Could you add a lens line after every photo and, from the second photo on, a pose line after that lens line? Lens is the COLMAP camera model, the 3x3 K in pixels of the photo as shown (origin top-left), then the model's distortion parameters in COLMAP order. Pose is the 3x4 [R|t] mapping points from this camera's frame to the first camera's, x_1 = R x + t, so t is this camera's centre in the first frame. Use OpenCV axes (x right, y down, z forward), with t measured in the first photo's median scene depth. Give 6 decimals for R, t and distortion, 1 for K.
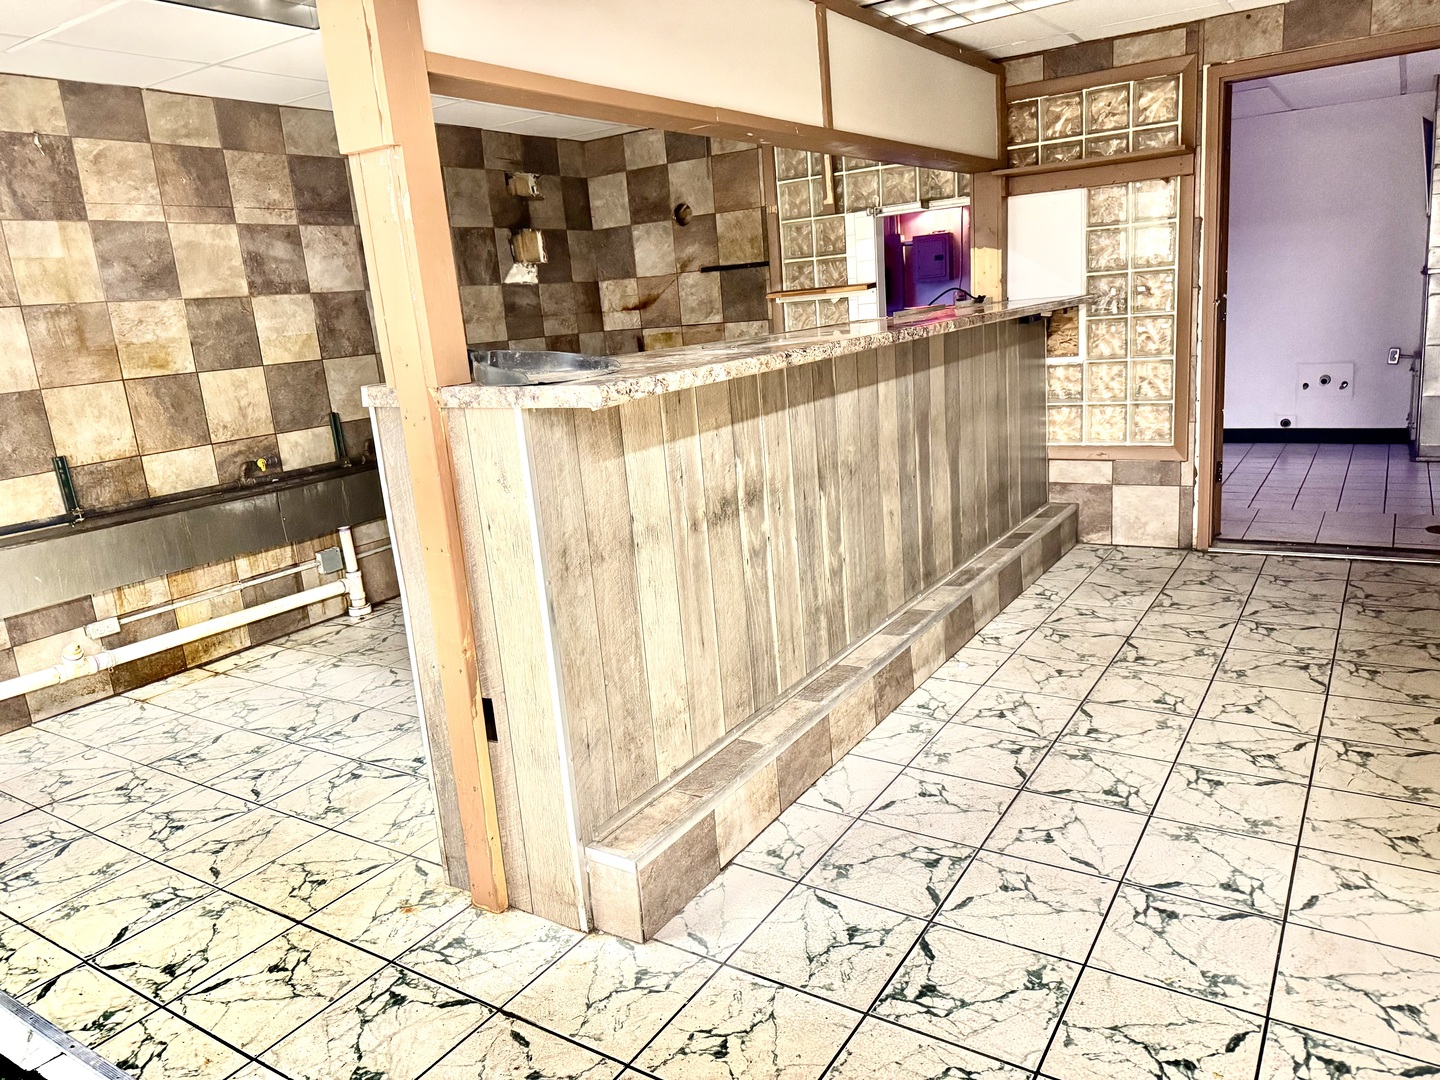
lens RADIAL K [[1009.7, 0, 708.3], [0, 1009.7, 540.1], [0, 0, 1]] dist [0.038485, -0.030122]
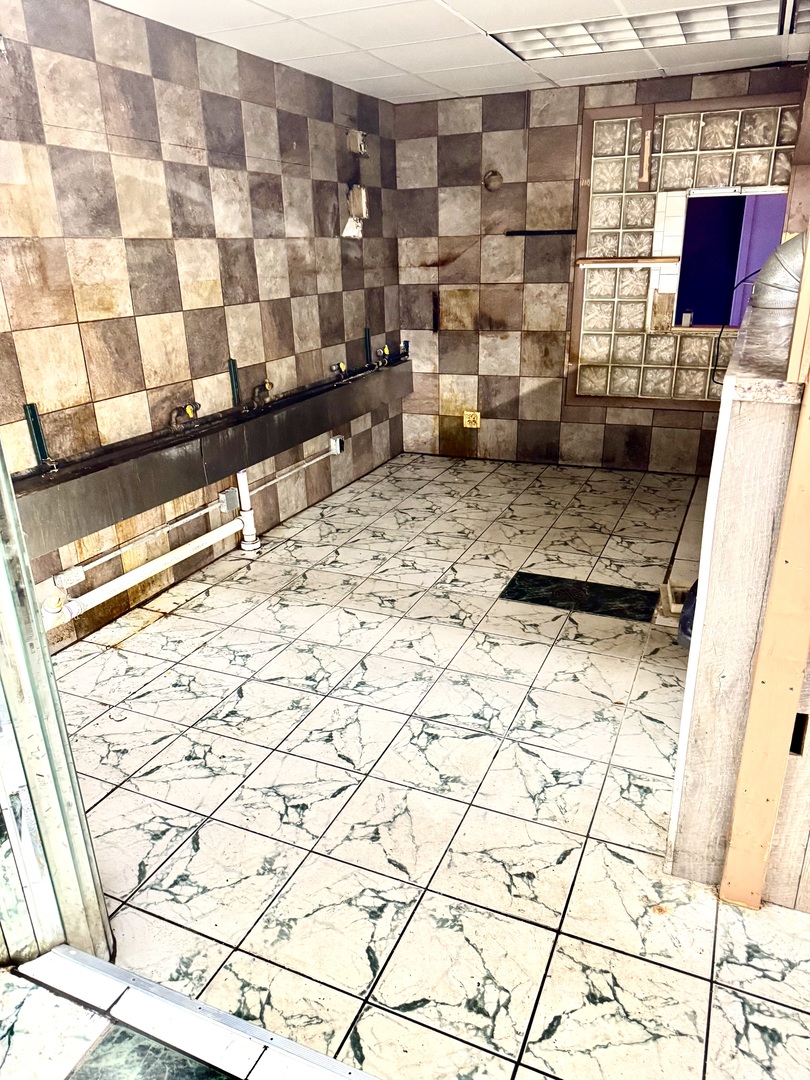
lens RADIAL K [[757.3, 0, 406.9], [0, 757.3, 539.6], [0, 0, 1]] dist [0.038485, -0.030122]
pose [[0.984913, -0.007189, 0.172902, -0.352997], [-0.014588, 0.992131, 0.124348, -0.043095], [-0.172436, -0.124994, 0.977058, 0.192485]]
